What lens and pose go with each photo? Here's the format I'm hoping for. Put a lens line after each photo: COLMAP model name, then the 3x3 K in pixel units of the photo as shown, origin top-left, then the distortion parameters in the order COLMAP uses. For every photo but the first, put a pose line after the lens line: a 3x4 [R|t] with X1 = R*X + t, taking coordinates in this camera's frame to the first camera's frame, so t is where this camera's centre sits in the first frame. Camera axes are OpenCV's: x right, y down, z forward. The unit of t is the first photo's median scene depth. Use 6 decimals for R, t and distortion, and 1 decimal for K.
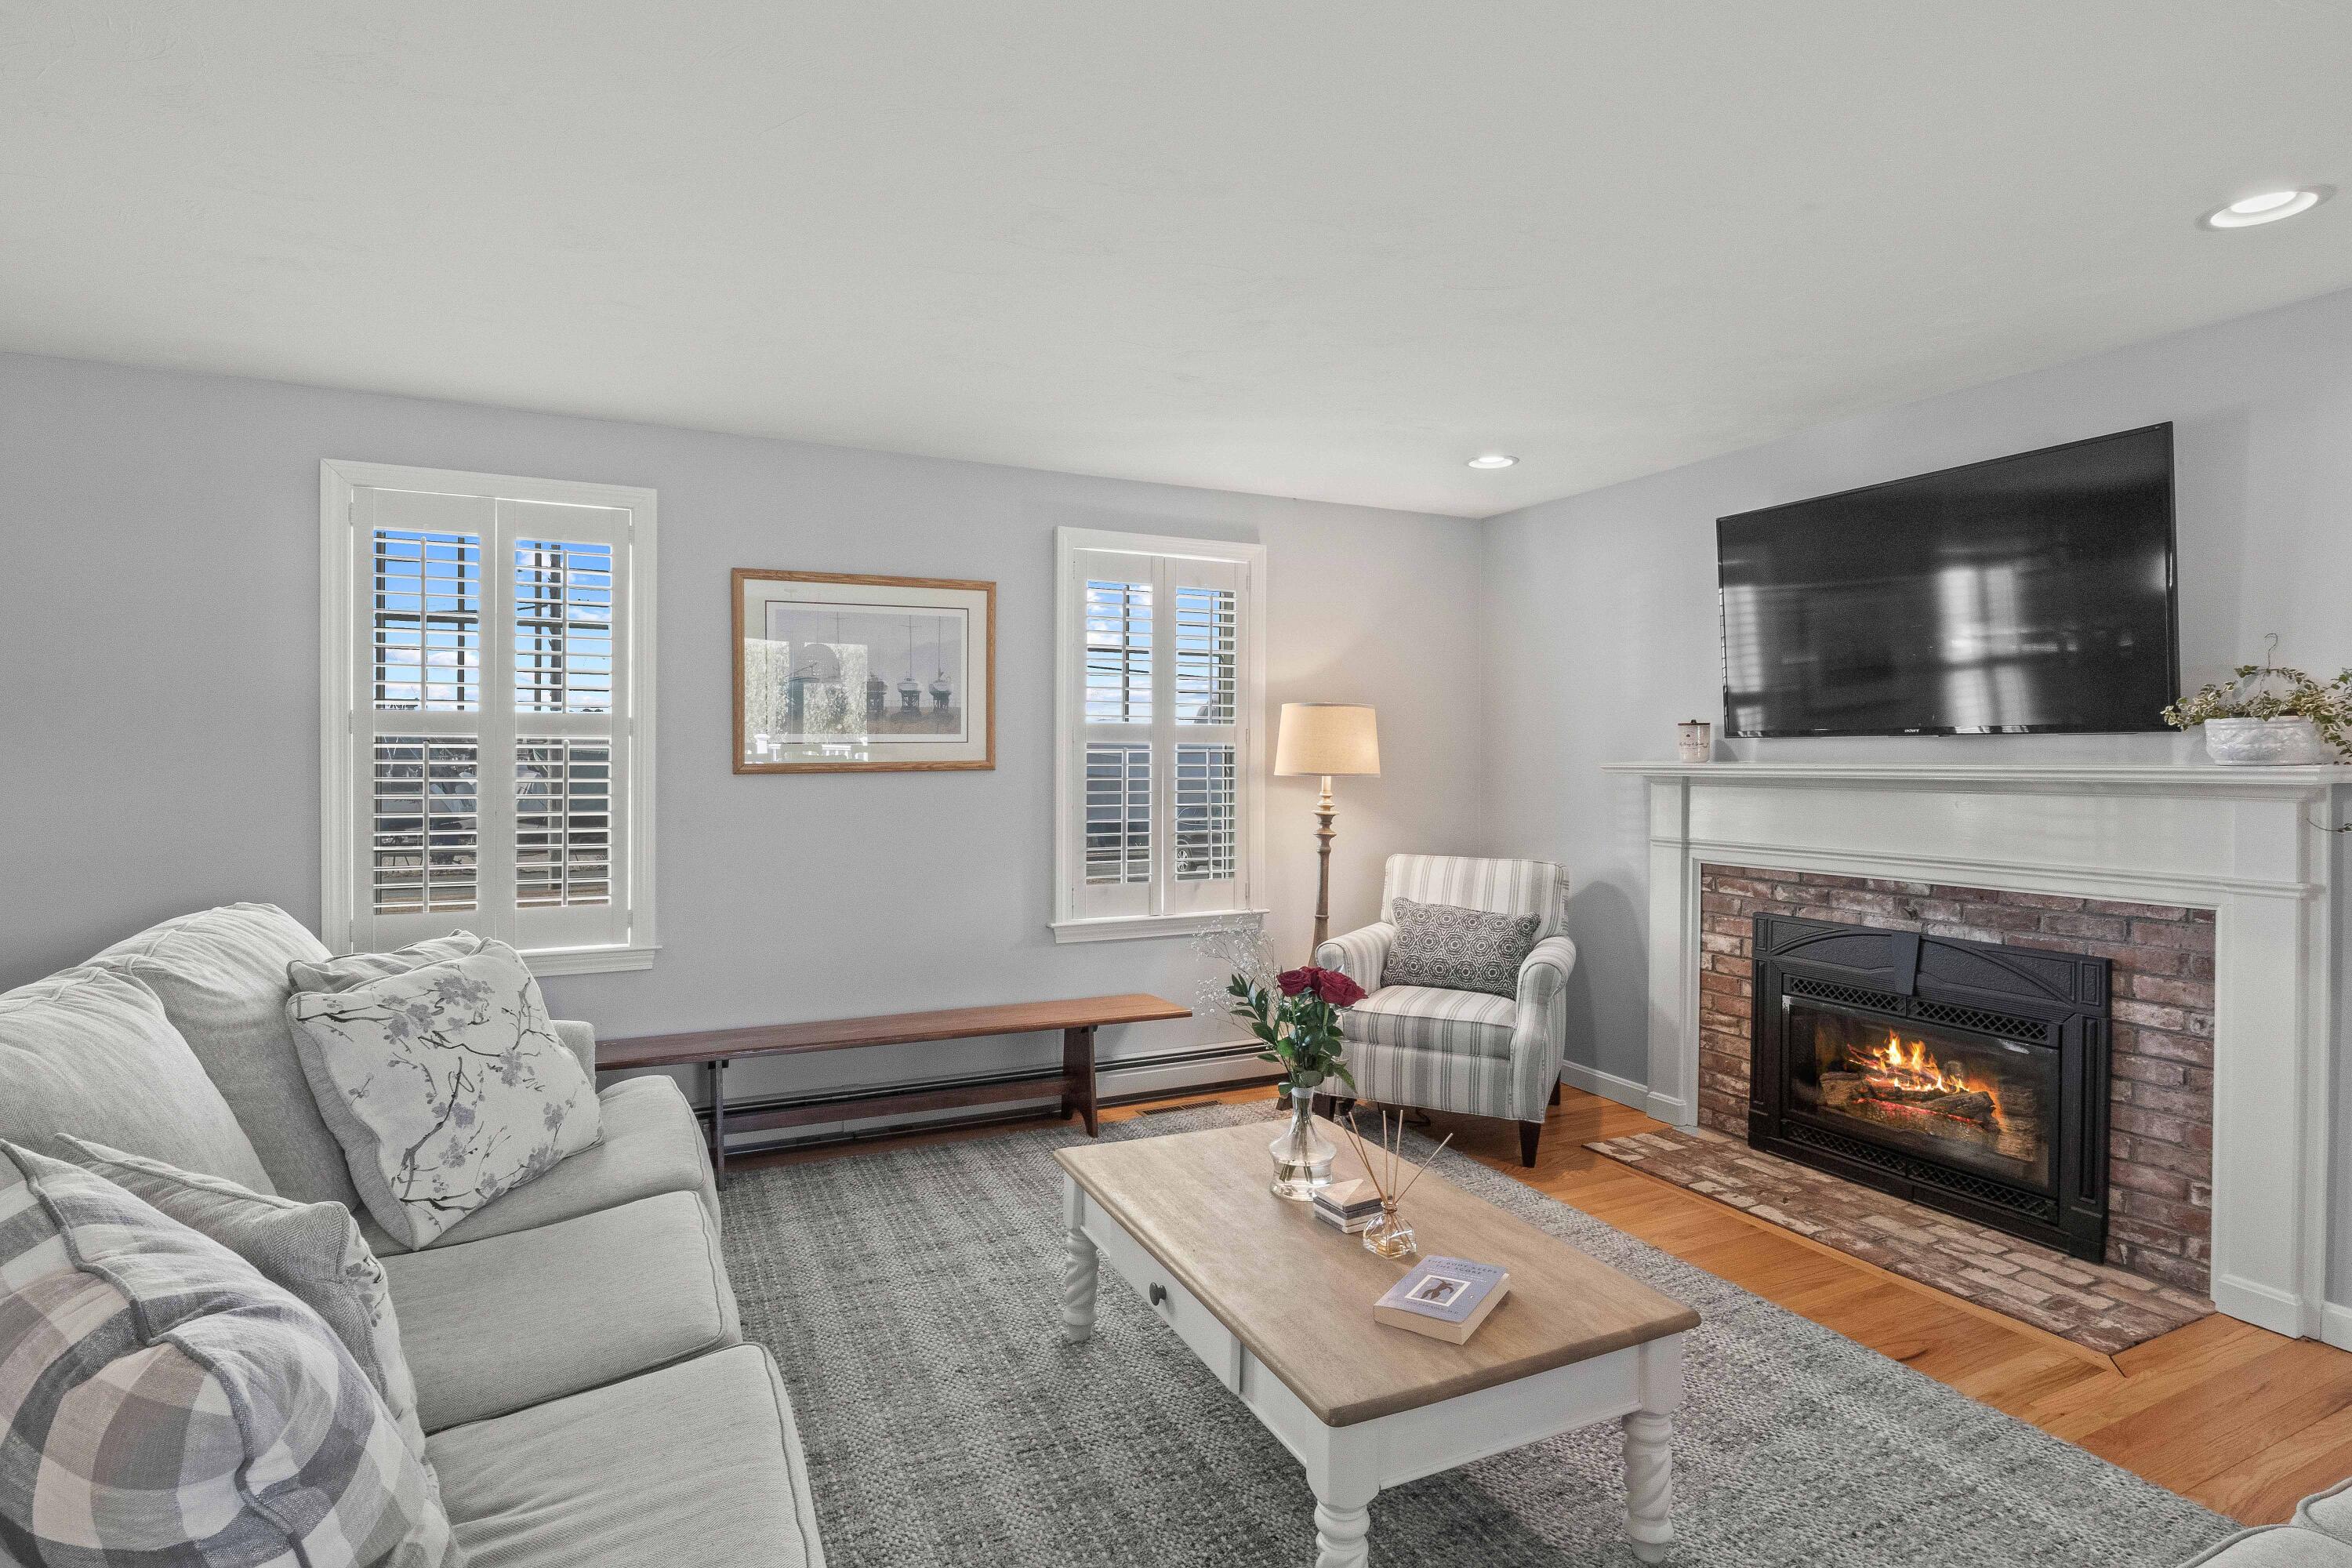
lens RADIAL K [[1184.3, 0, 1183.5], [0, 1184.3, 764.1], [0, 0, 1]] dist [-0.002251, 0.000590]
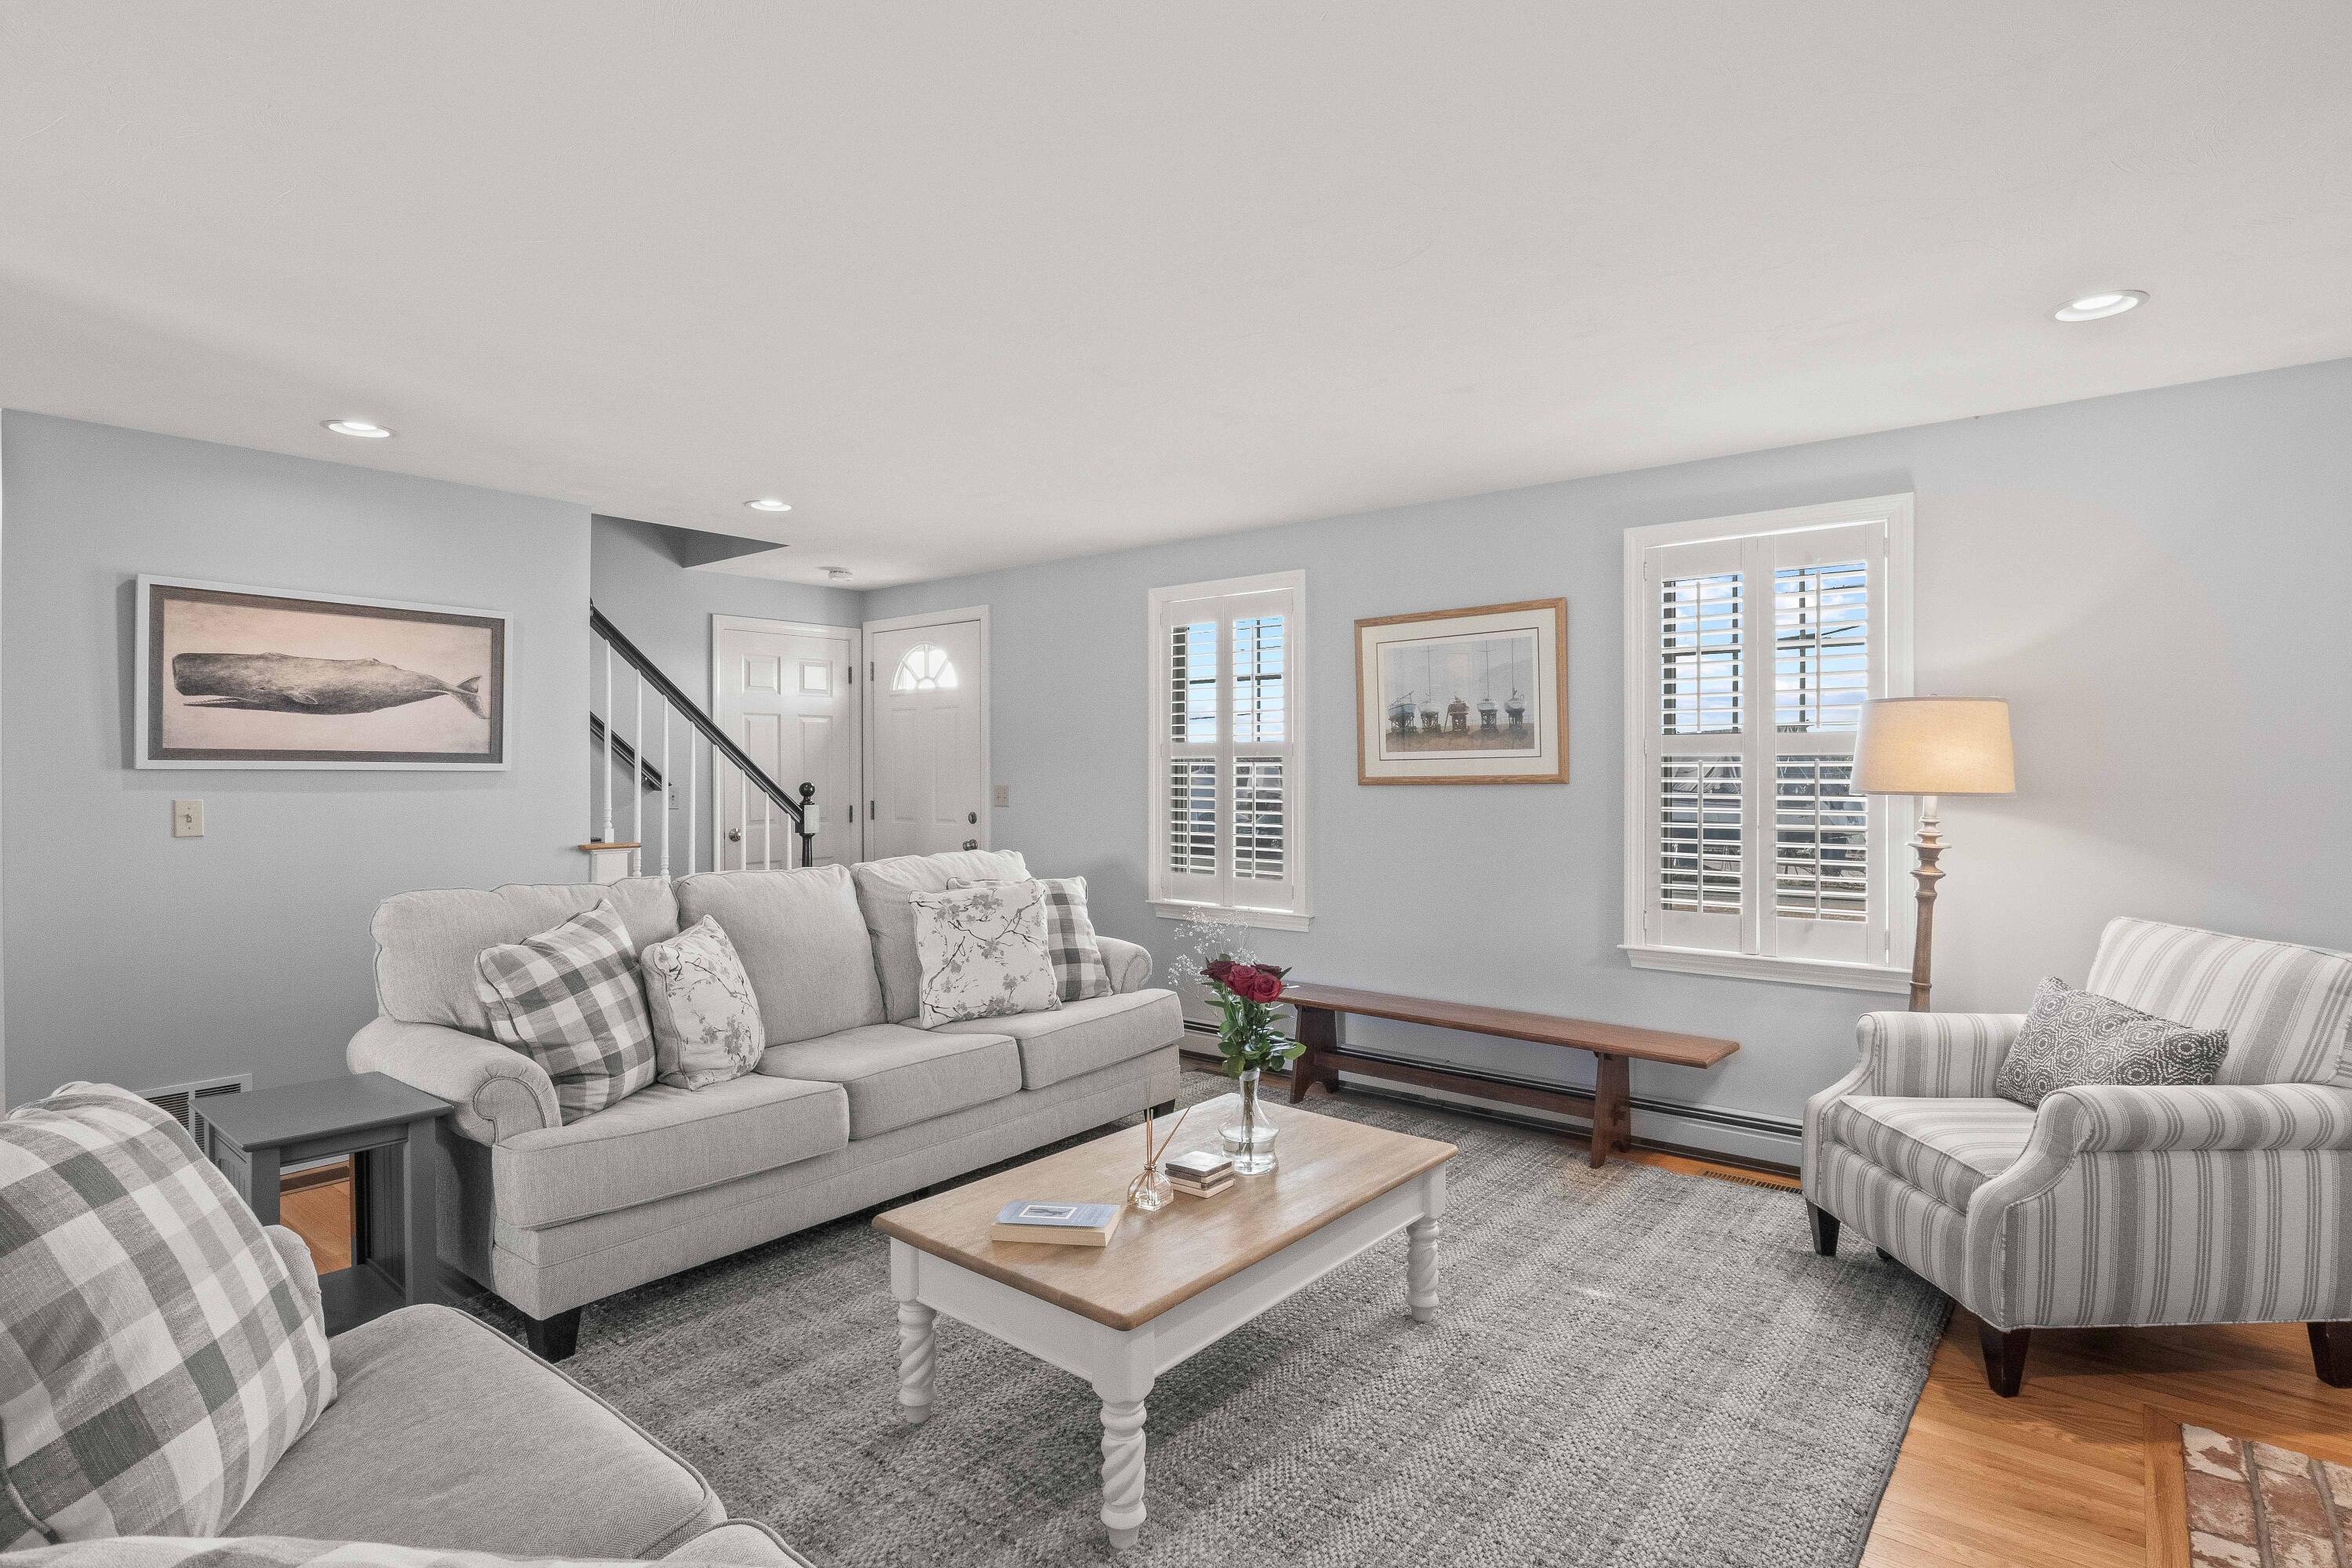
lens RADIAL K [[1161.7, 0, 1176.0], [0, 1161.7, 784.0], [0, 0, 1]] dist [-0.024006, 0.000833]
pose [[0.420113, 0.006343, -0.907450, 0.602535], [-0.005077, 0.999976, 0.004640, 0.002281], [0.907458, 0.002658, 0.420135, 0.289458]]
